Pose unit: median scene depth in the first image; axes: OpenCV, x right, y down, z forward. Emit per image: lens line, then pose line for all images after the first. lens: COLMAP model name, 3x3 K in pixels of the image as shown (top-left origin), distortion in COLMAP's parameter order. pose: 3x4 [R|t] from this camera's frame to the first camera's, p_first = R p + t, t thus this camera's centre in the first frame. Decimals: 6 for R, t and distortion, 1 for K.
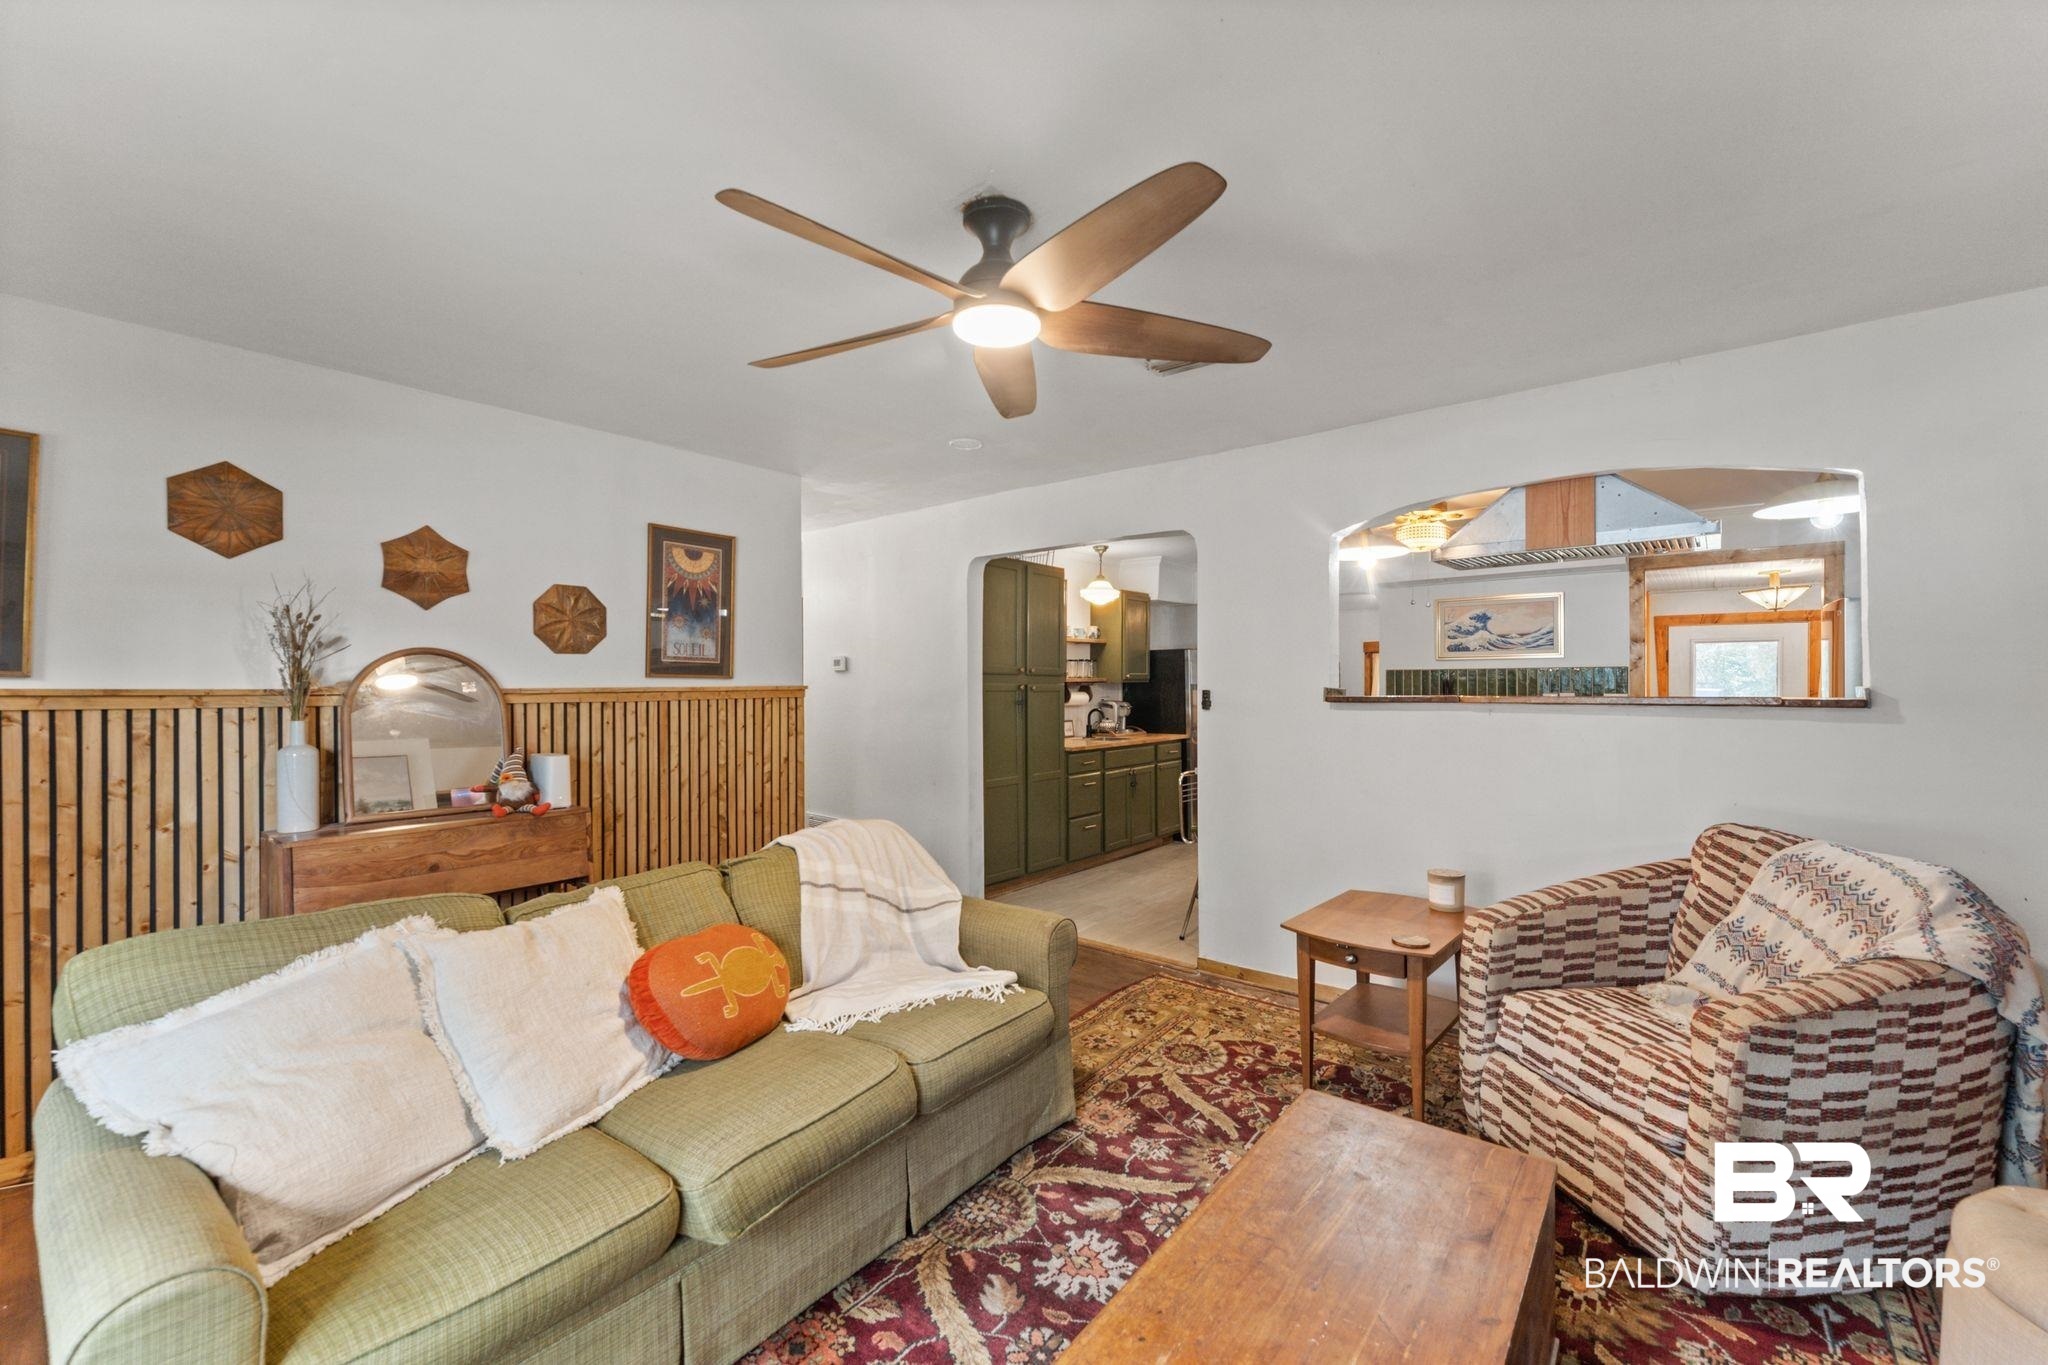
lens RADIAL K [[832.5, 0, 1017.8], [0, 832.5, 687.0], [0, 0, 1]] dist [0.007375, -0.001897]
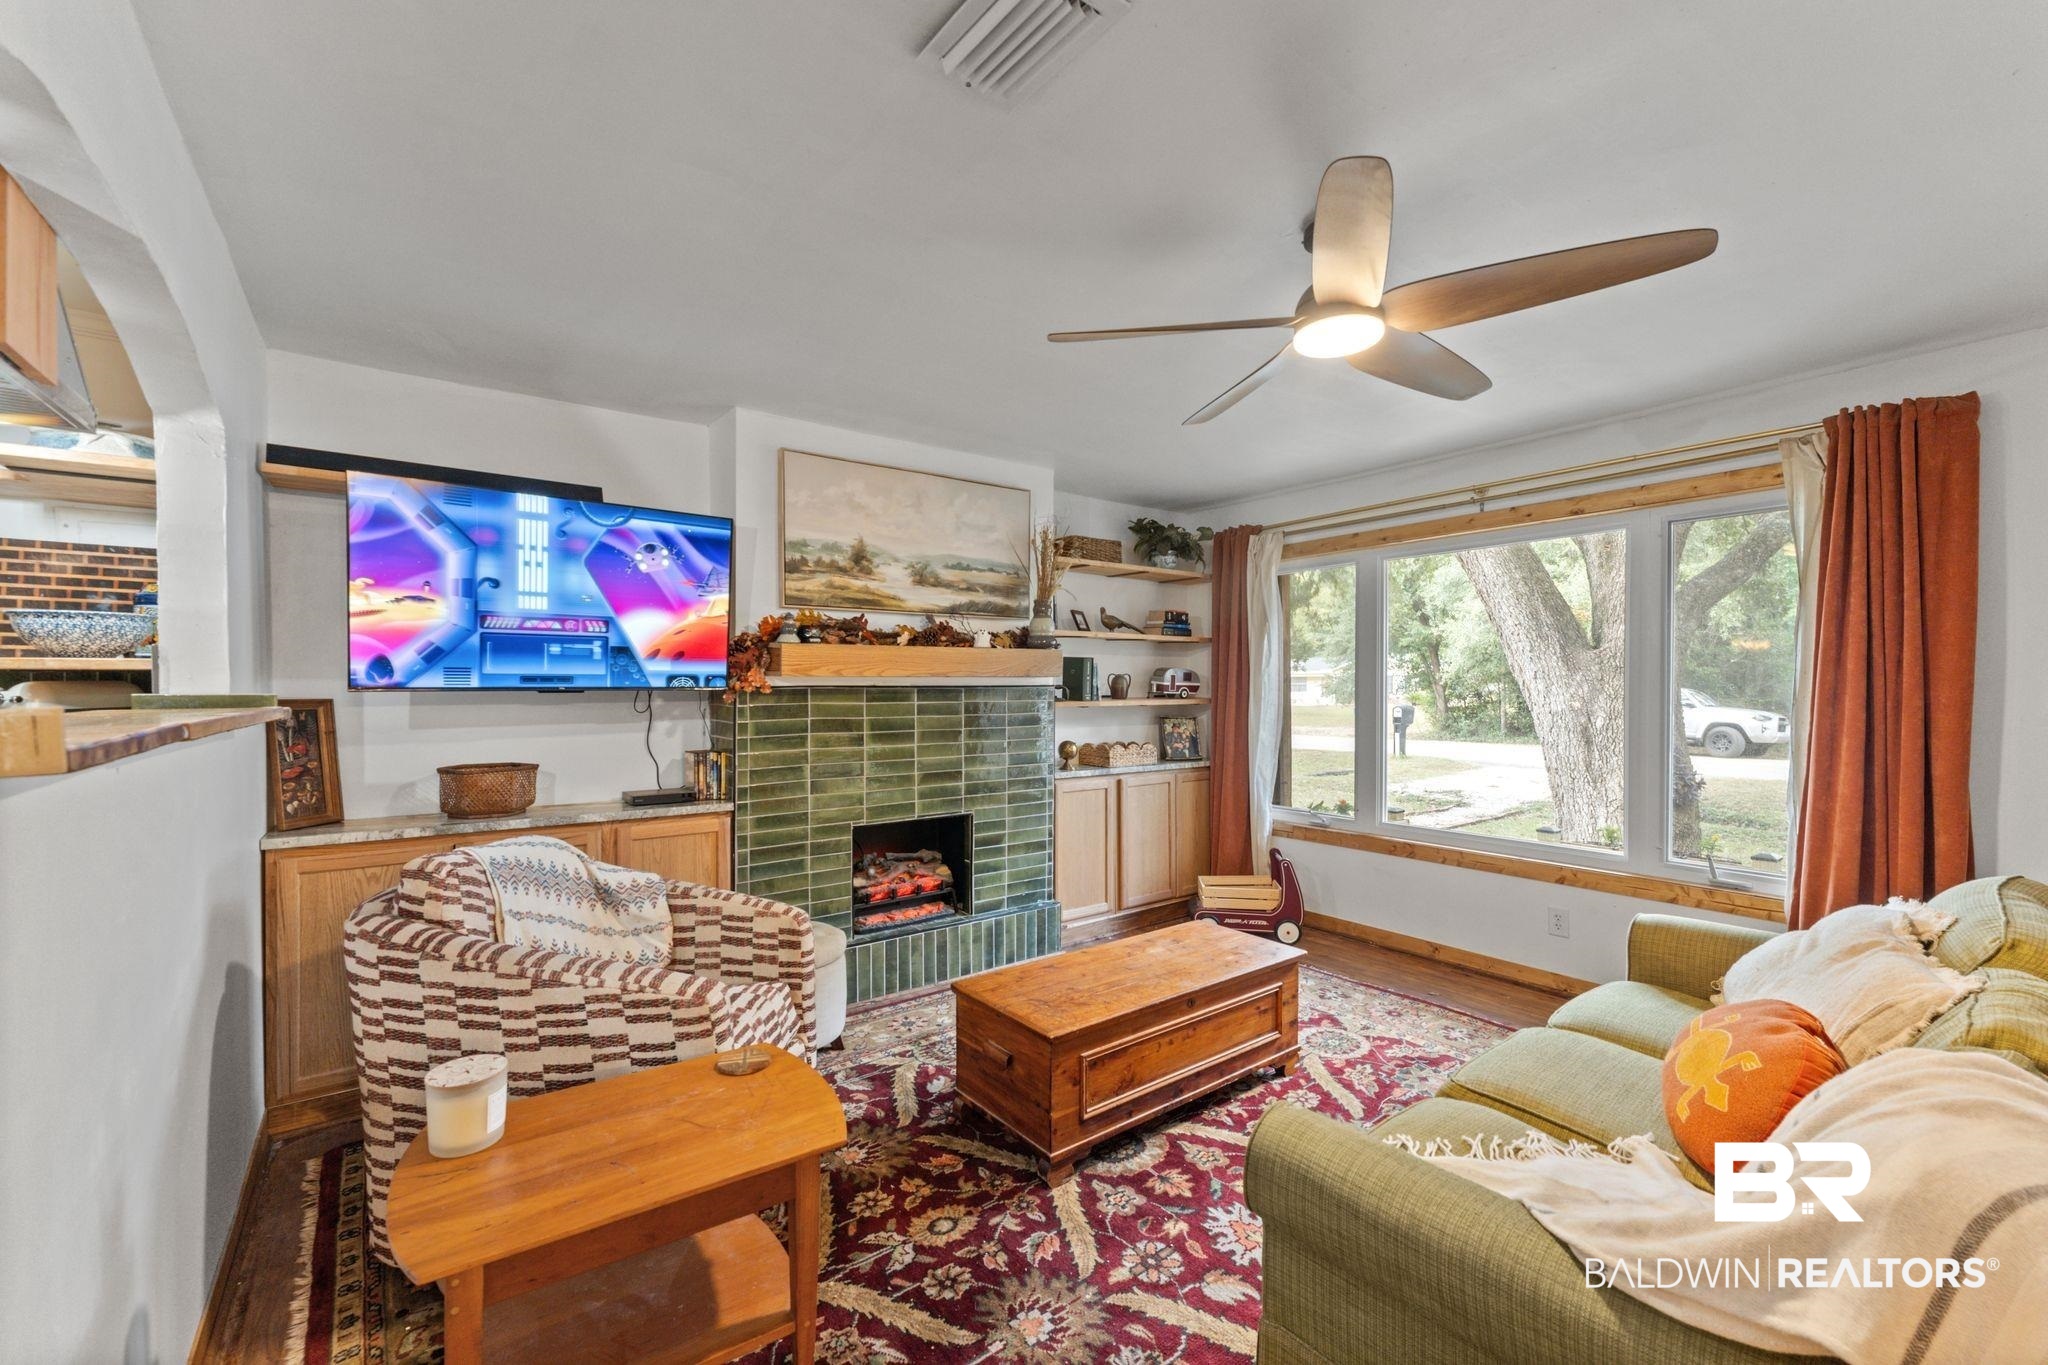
lens RADIAL K [[832.5, 0, 999.5], [0, 832.5, 686.4], [0, 0, 1]] dist [0.007375, -0.001897]
pose [[-0.967051, 0.002667, 0.254569, 0.096128], [0.004908, 0.999955, 0.008168, -0.011723], [-0.254535, 0.009148, -0.967020, 1.721509]]
